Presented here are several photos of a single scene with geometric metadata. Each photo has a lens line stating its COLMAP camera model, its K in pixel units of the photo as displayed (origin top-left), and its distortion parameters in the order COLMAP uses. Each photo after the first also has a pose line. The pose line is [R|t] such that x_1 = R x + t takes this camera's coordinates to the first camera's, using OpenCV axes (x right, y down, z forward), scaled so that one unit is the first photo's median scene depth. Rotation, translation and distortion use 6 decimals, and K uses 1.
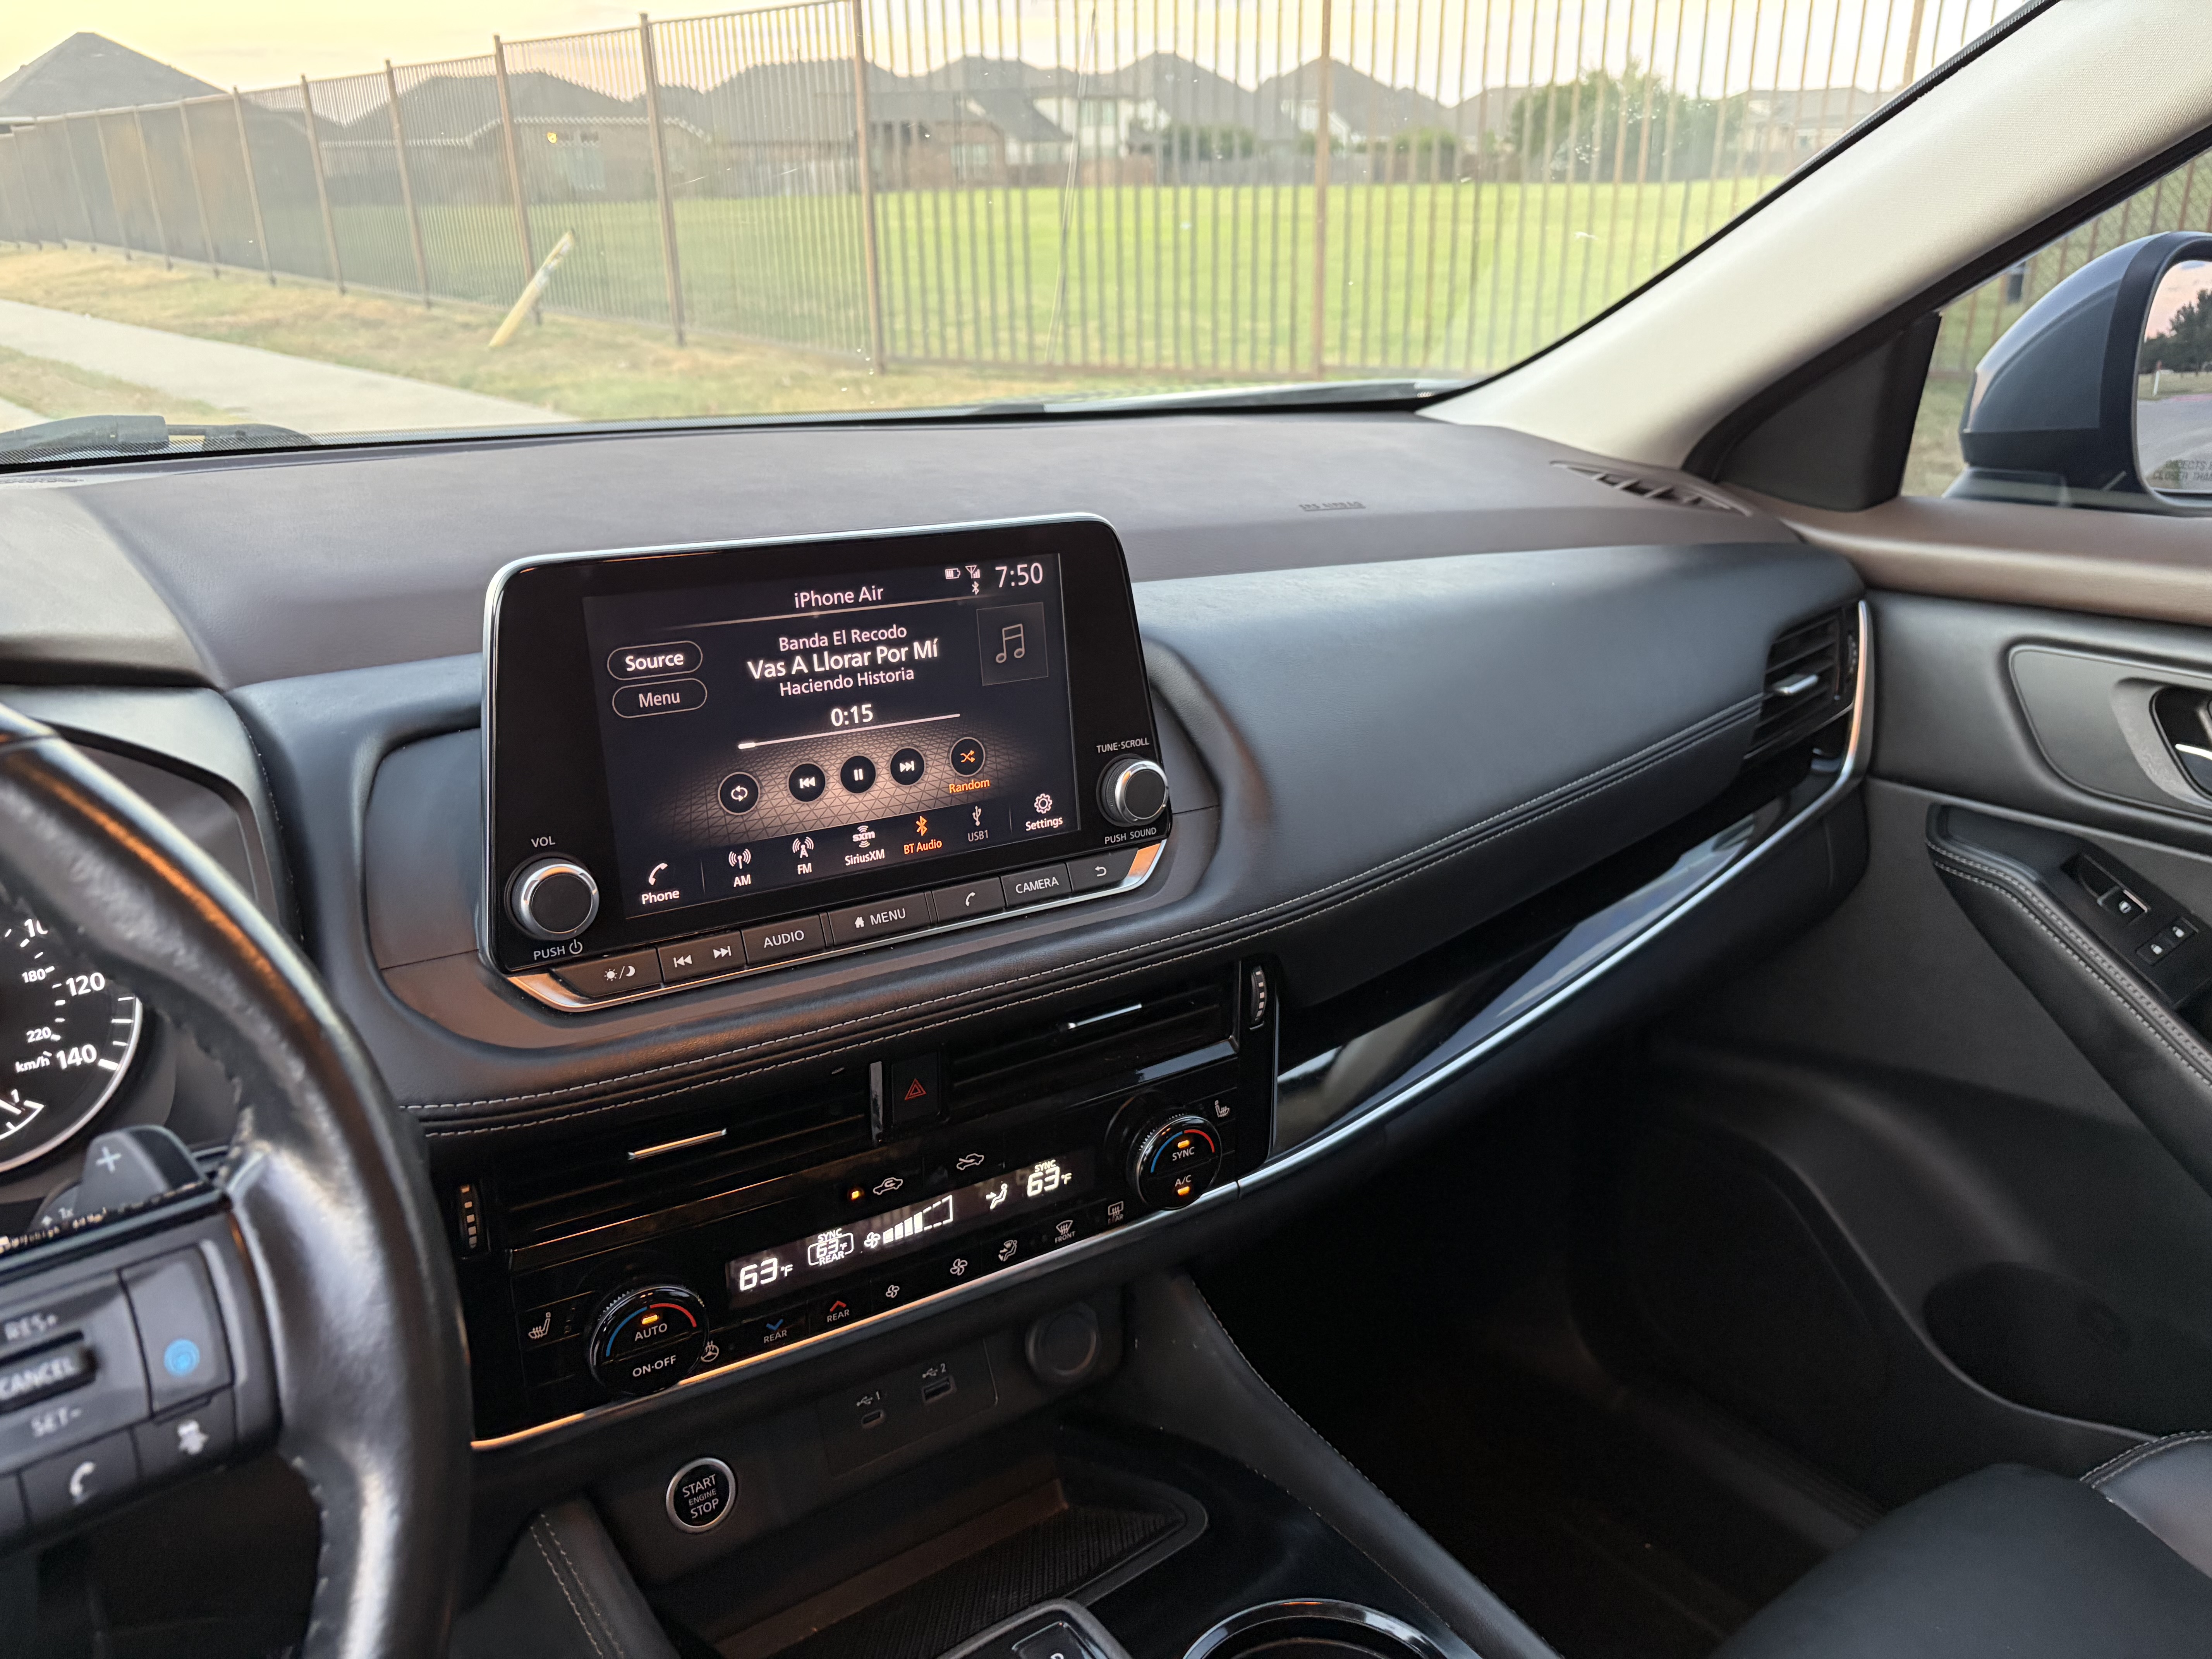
lens RADIAL K [[1675.3, 0, 1117.0], [0, 1675.3, 818.8], [0, 0, 1]] dist [0.042250, -0.050534]
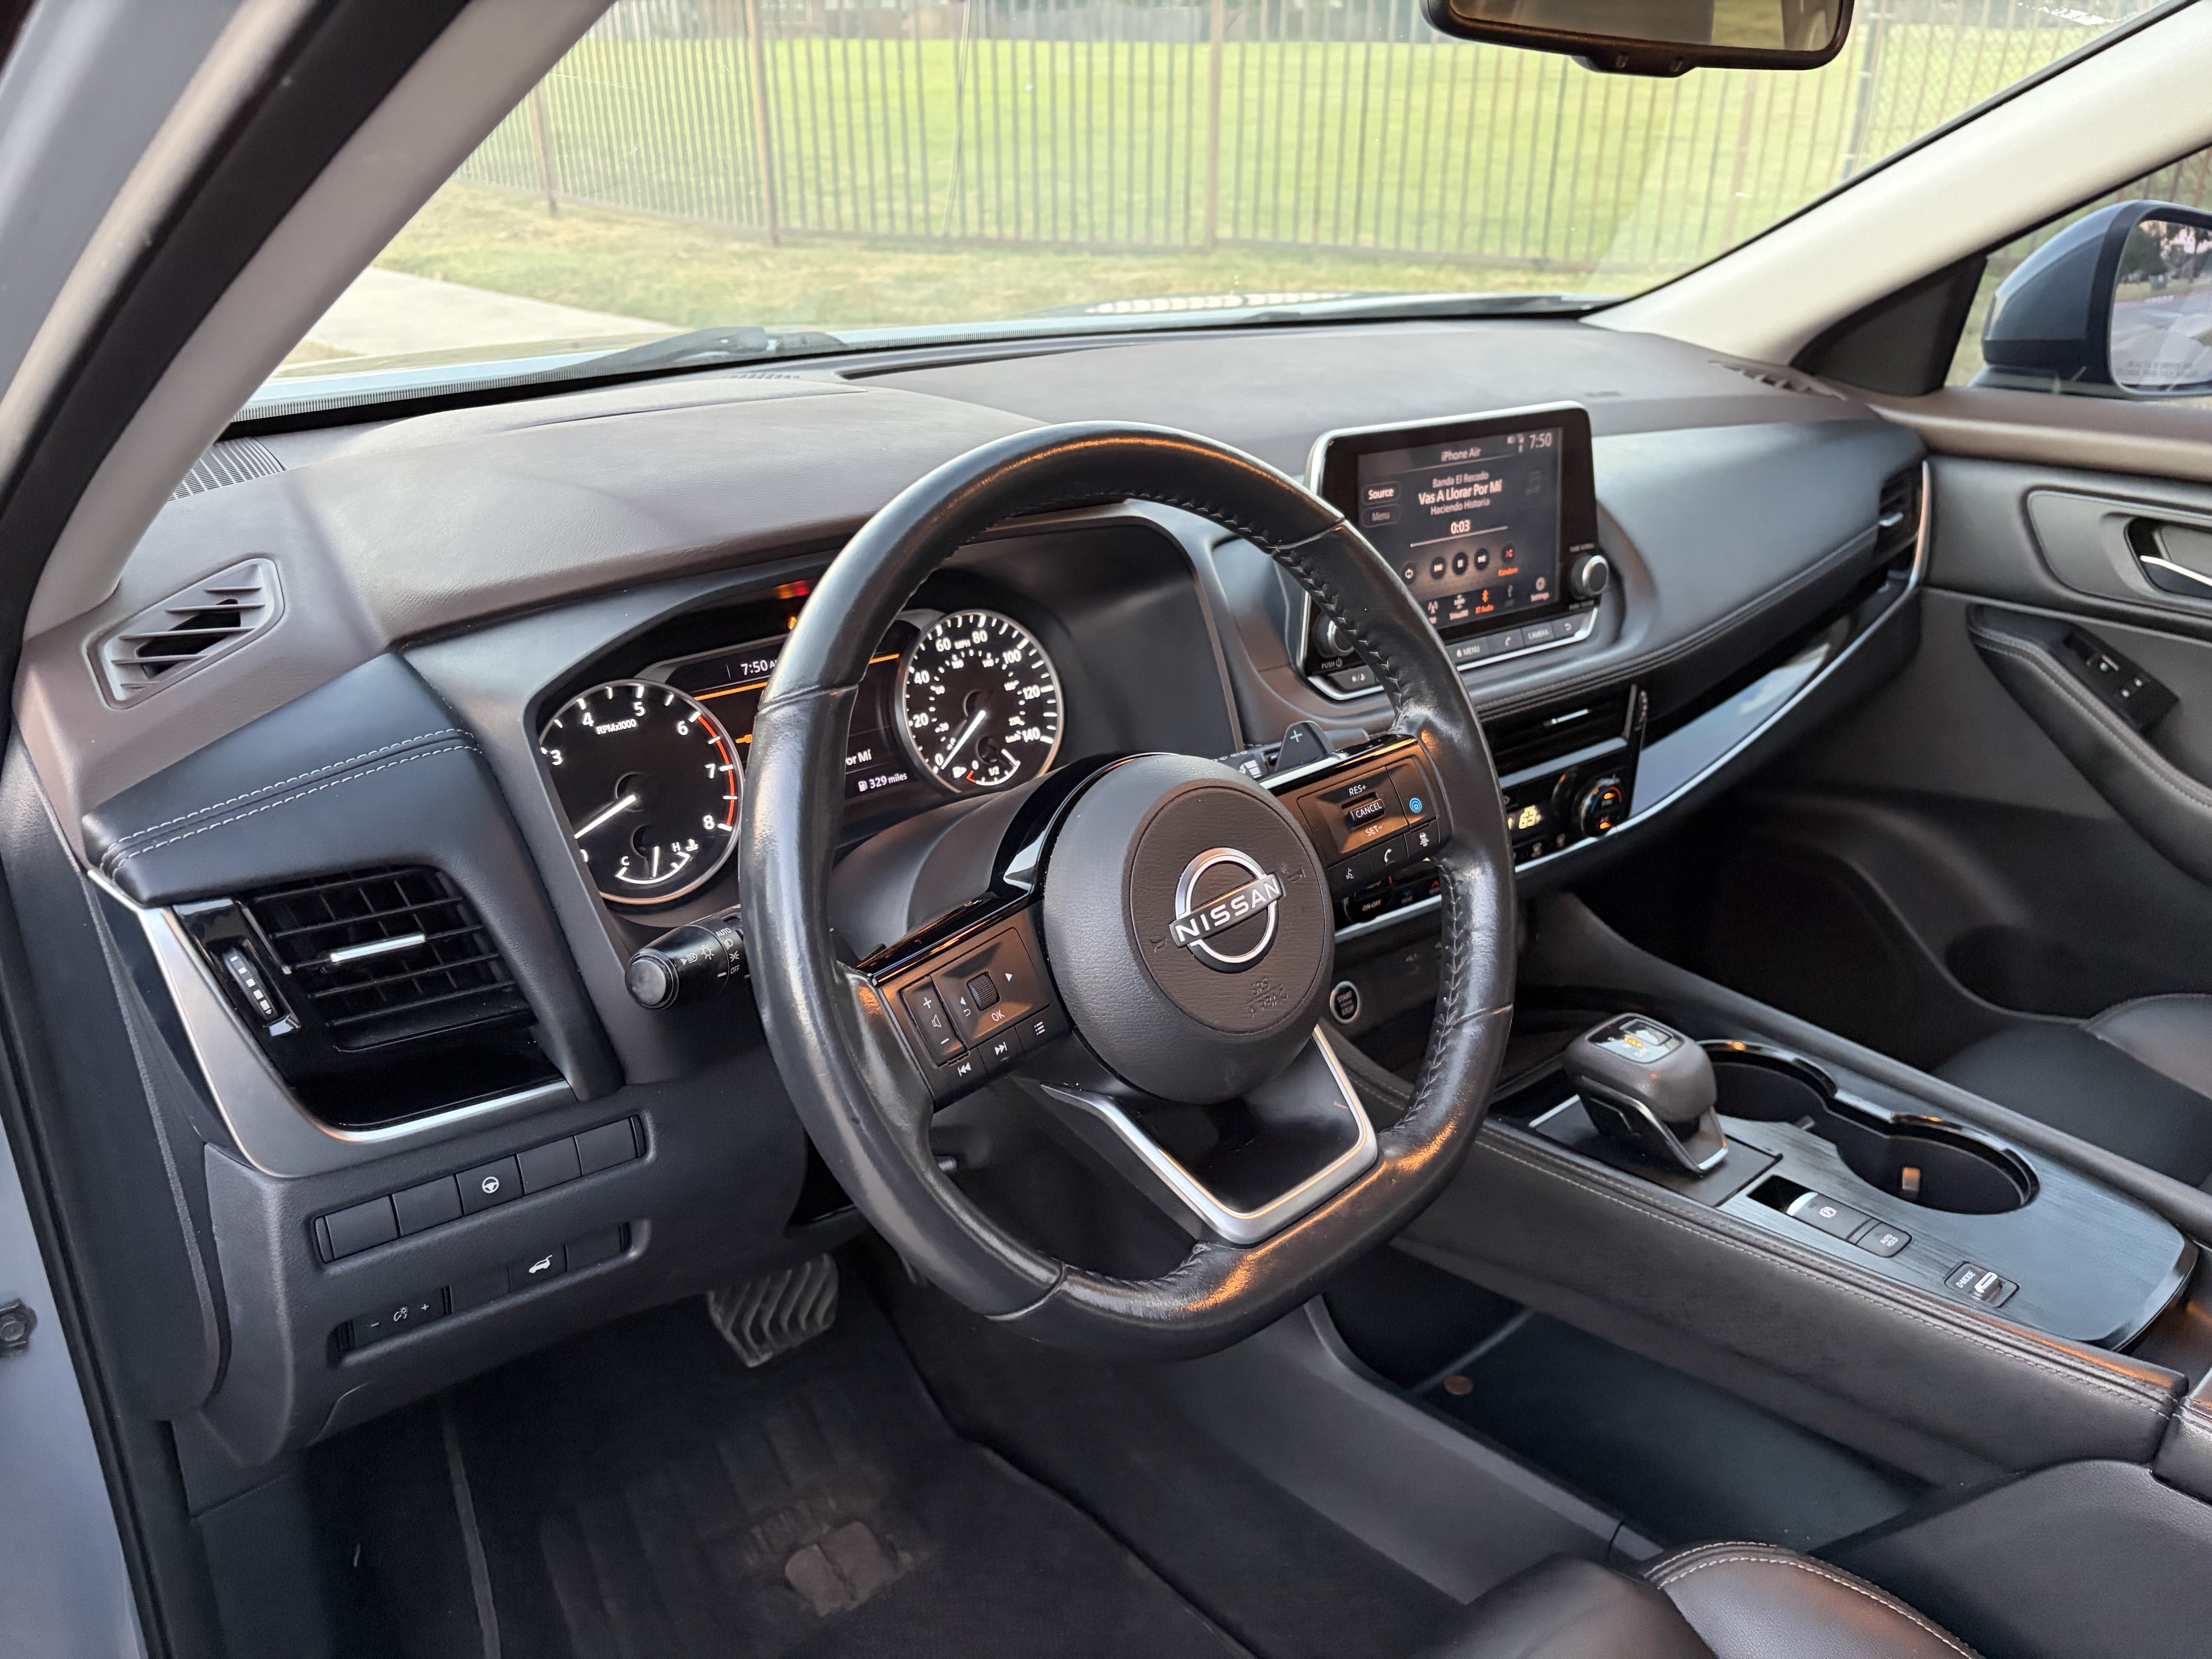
lens RADIAL K [[1675.3, 0, 1123.7], [0, 1675.3, 852.1], [0, 0, 1]] dist [0.042250, -0.050534]
pose [[0.994811, -0.025940, 0.098379, -0.575982], [0.017042, 0.995775, 0.090235, 0.089948], [-0.100304, -0.088090, 0.991050, -0.567108]]
